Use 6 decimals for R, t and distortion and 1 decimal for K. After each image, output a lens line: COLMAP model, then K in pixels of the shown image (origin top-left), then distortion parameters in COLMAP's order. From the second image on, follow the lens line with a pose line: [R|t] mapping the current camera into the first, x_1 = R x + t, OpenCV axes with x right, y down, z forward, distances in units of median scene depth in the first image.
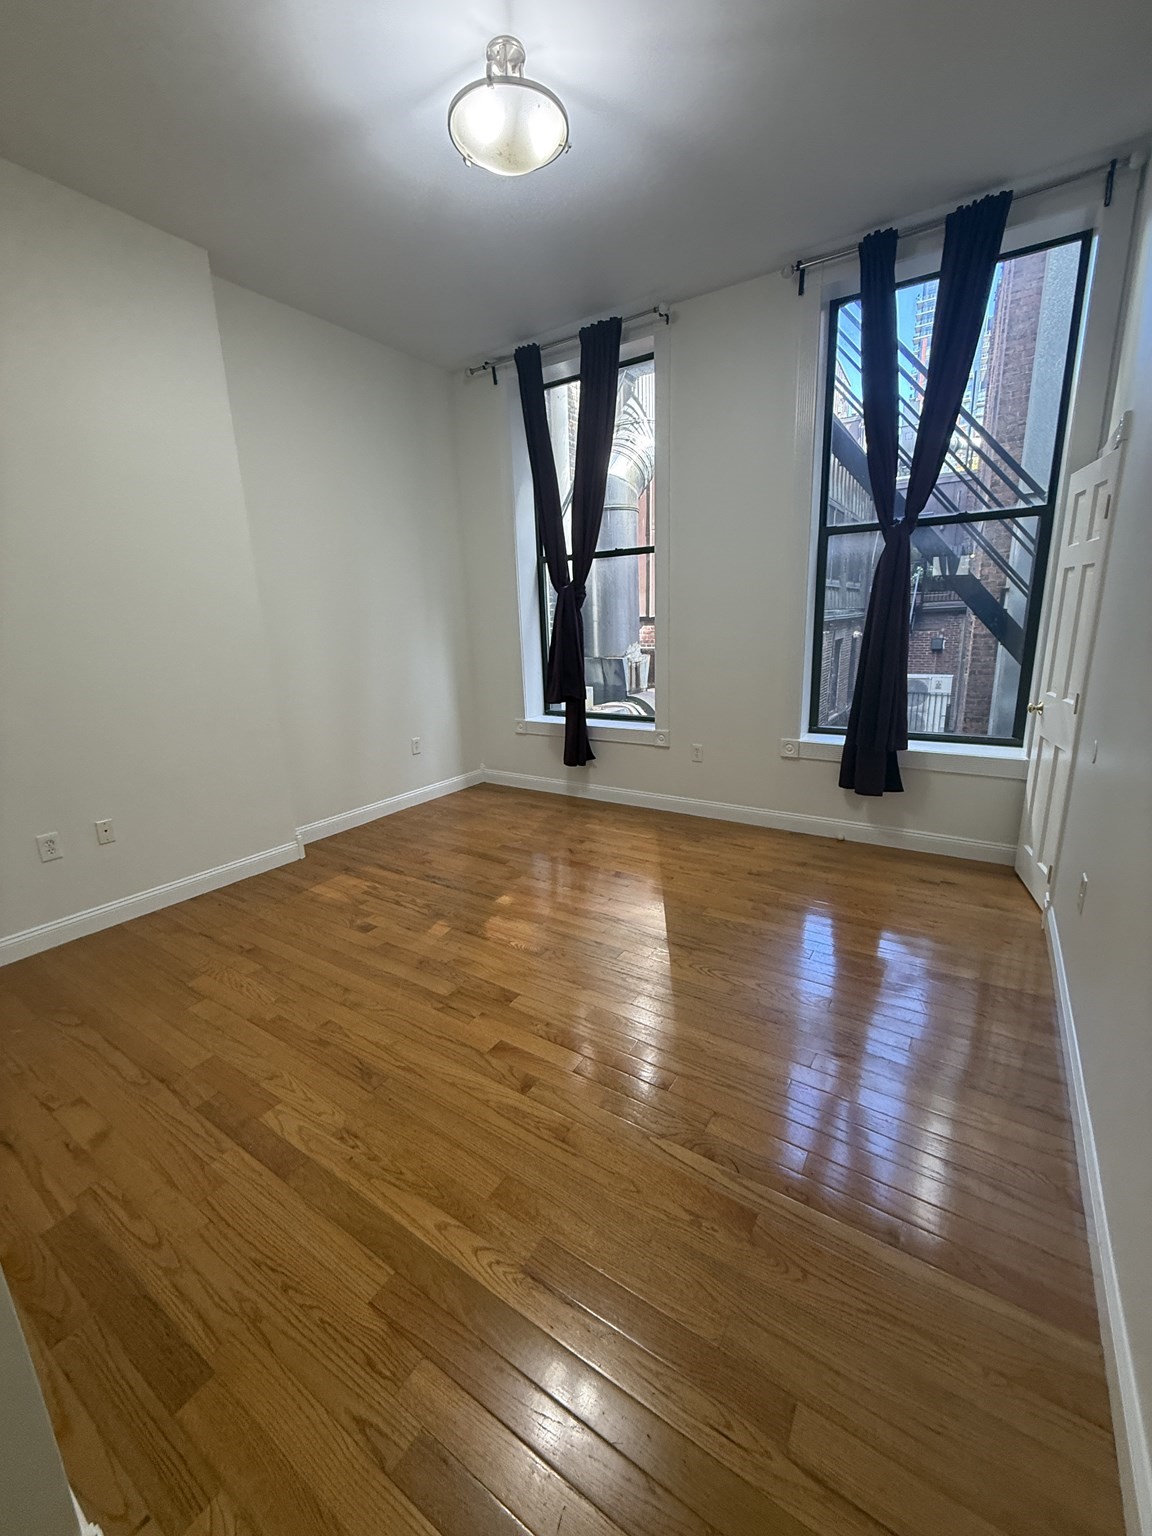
lens RADIAL K [[619.0, 0, 576.0], [0, 619.0, 768.0], [0, 0, 1]] dist [0.000113, -0.000006]
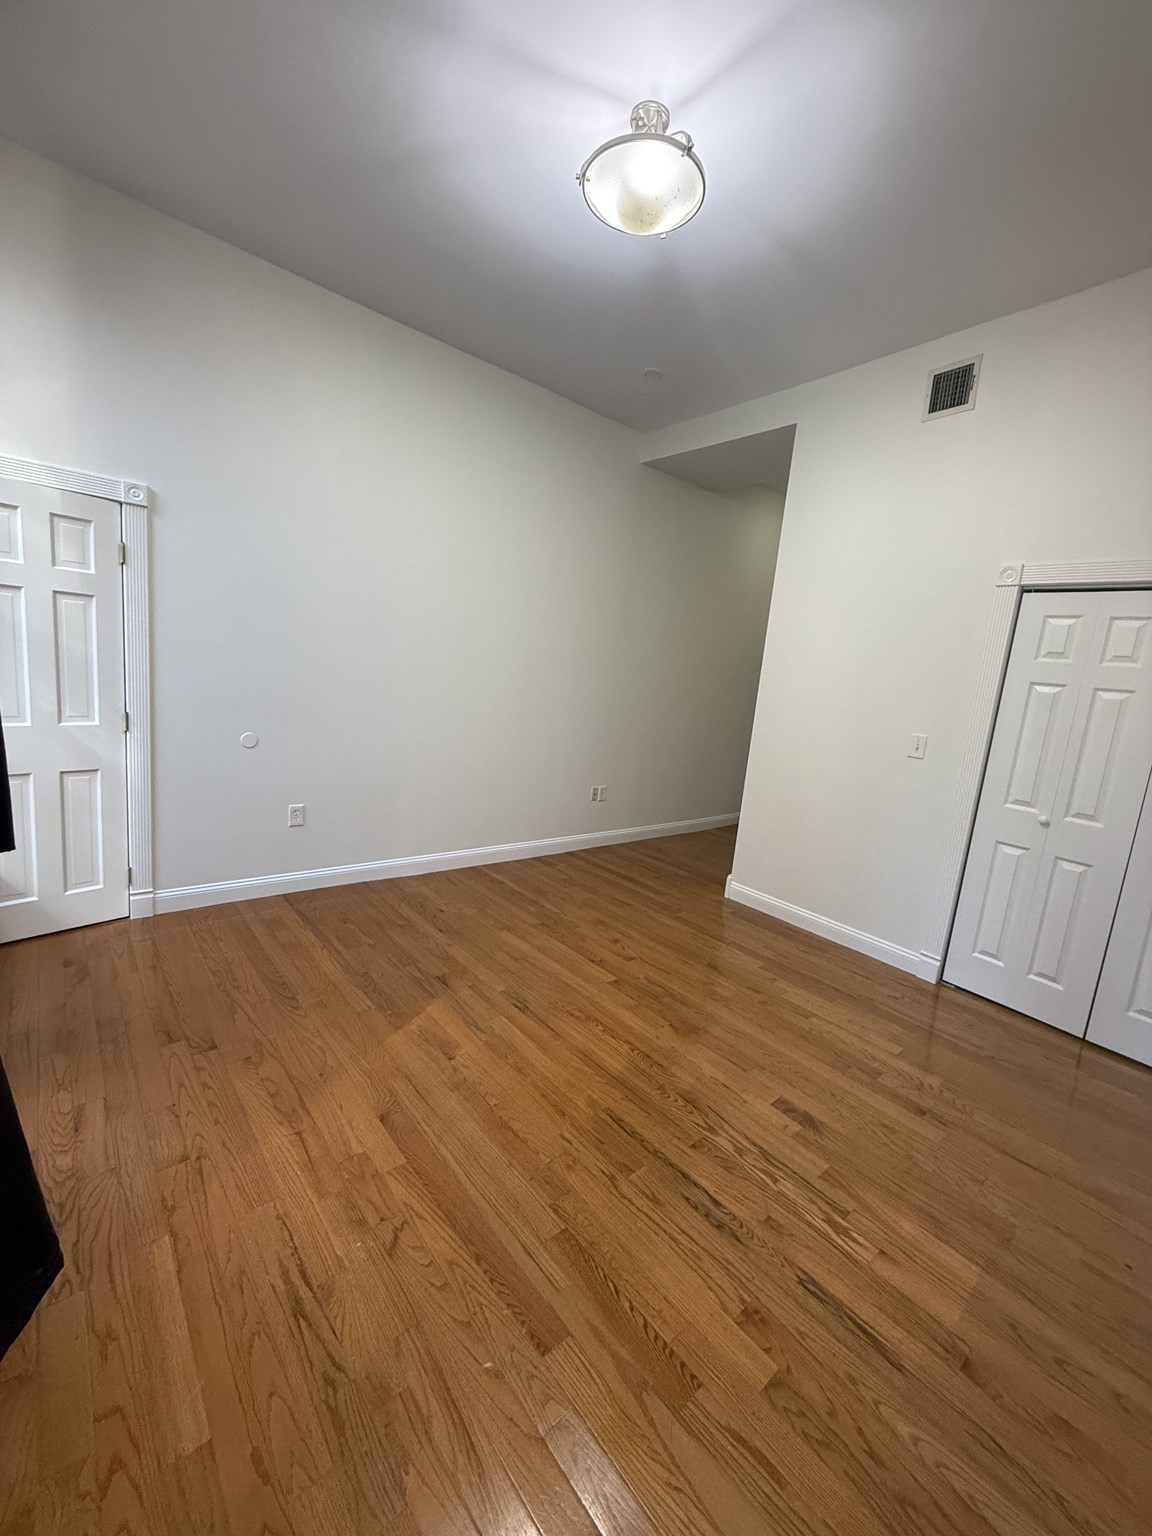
lens RADIAL K [[619.0, 0, 576.0], [0, 619.0, 768.0], [0, 0, 1]] dist [0.000113, -0.000006]
pose [[-0.958723, -0.101901, 0.265456, -0.230080], [0.007983, 0.923565, 0.383360, -0.357994], [-0.284231, 0.369655, -0.884629, 1.425129]]
